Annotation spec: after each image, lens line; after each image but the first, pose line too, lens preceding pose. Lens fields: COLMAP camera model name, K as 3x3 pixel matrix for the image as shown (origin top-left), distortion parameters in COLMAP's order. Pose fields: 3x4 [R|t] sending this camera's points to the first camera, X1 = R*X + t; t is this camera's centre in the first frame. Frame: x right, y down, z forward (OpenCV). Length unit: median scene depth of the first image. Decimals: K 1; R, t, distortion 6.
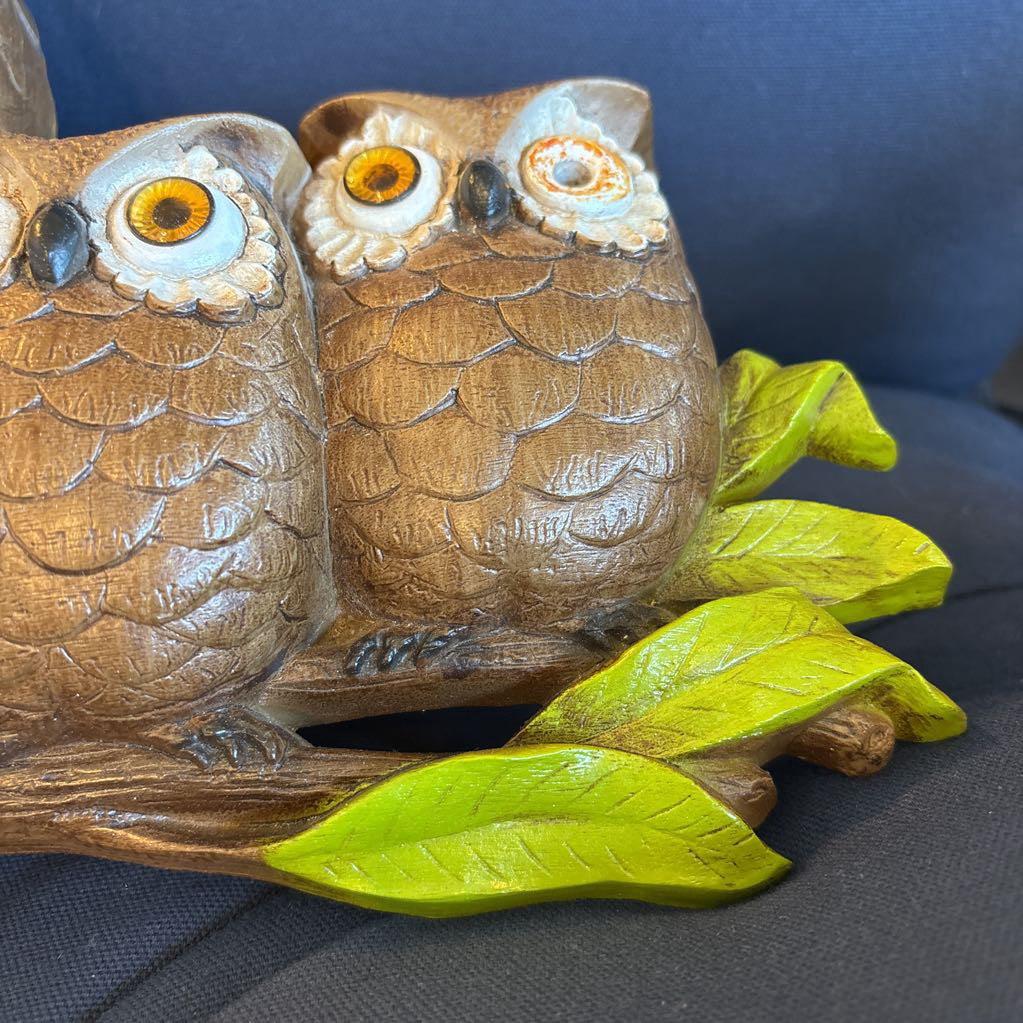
lens RADIAL K [[1113.9, 0, 502.1], [0, 1113.9, 509.0], [0, 0, 1]] dist [0.166696, -0.678477]
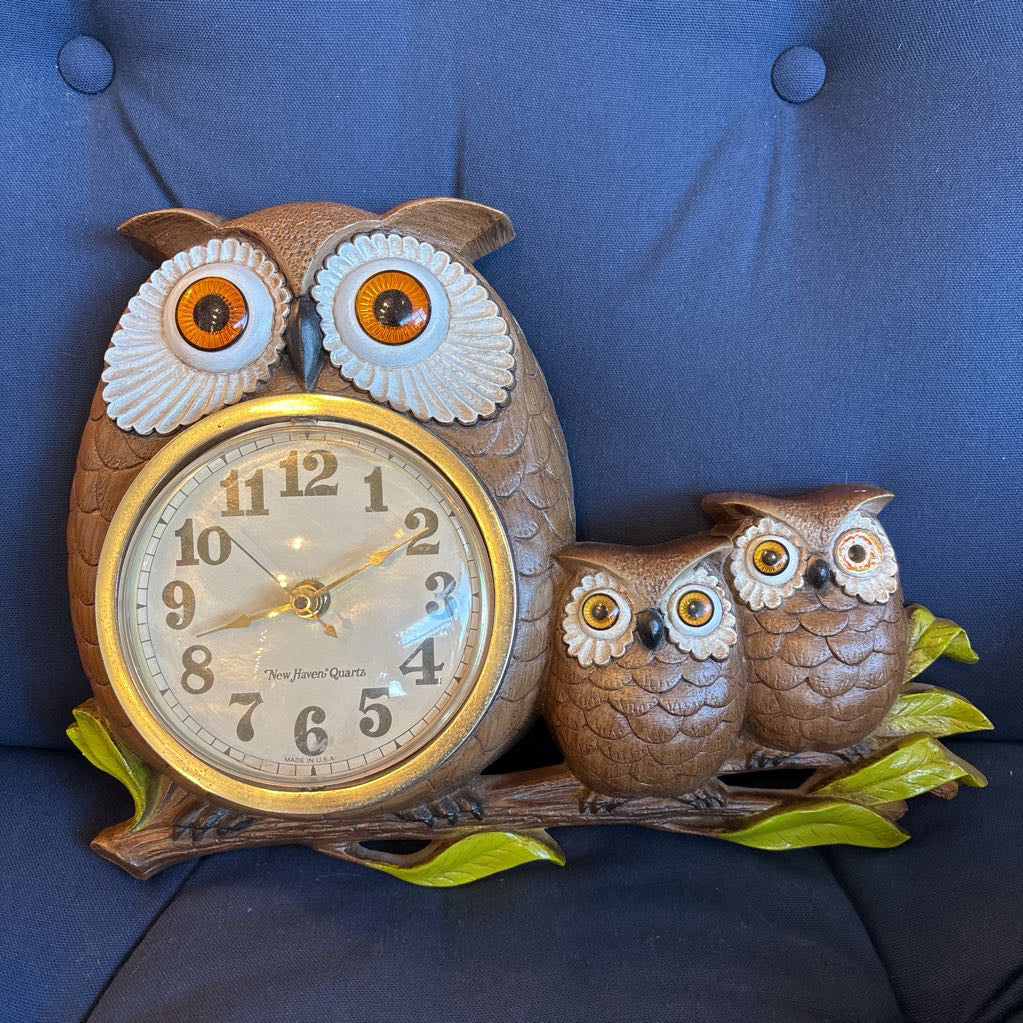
lens RADIAL K [[1113.9, 0, 502.1], [0, 1113.9, 509.0], [0, 0, 1]] dist [0.166696, -0.678477]
pose [[0.999578, 0.019486, 0.021539, -0.717807], [-0.026727, 0.907371, 0.419480, -1.358377], [-0.011370, -0.419879, 0.907509, -0.992249]]
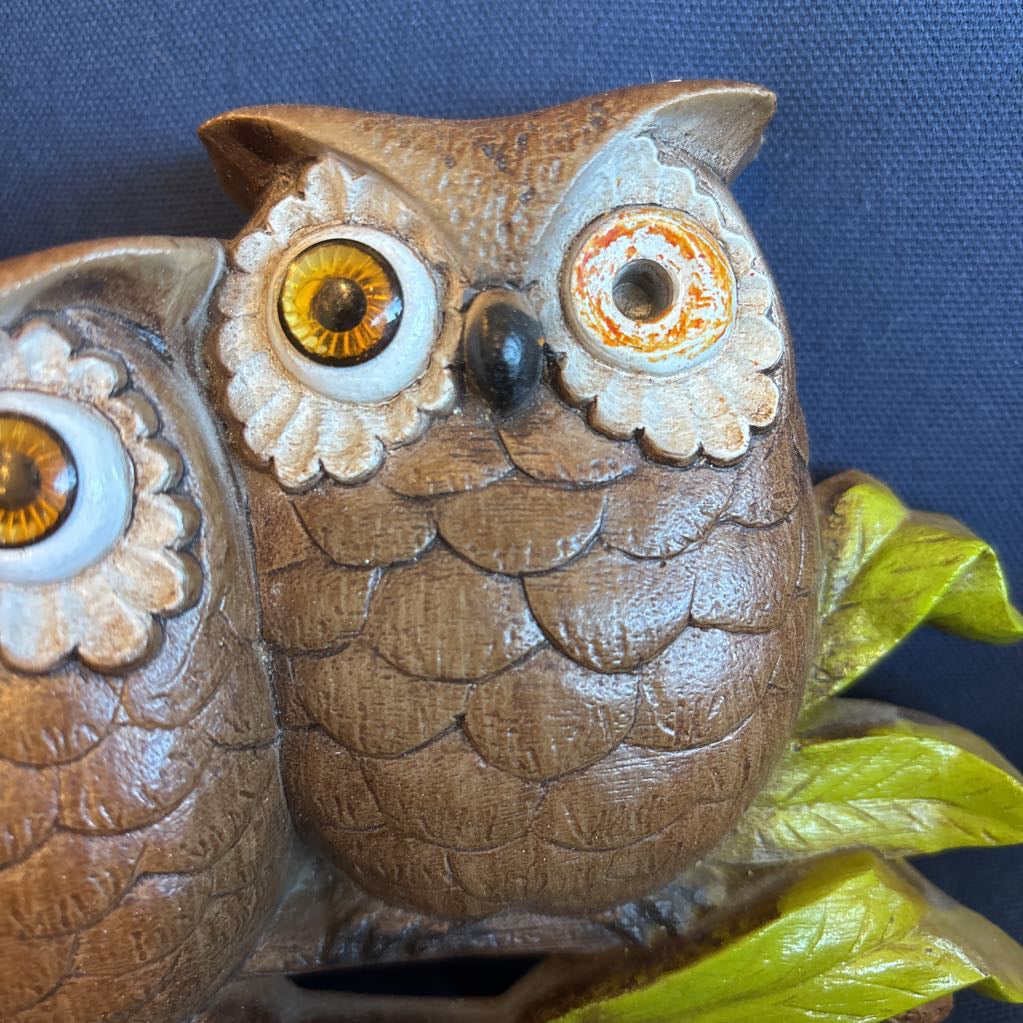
lens RADIAL K [[1113.9, 0, 502.1], [0, 1113.9, 509.0], [0, 0, 1]] dist [0.166696, -0.678477]
pose [[0.999225, 0.013066, 0.037130, -0.040997], [-0.029872, 0.865987, 0.499173, -0.539335], [-0.025632, -0.499895, 0.865707, 0.423785]]
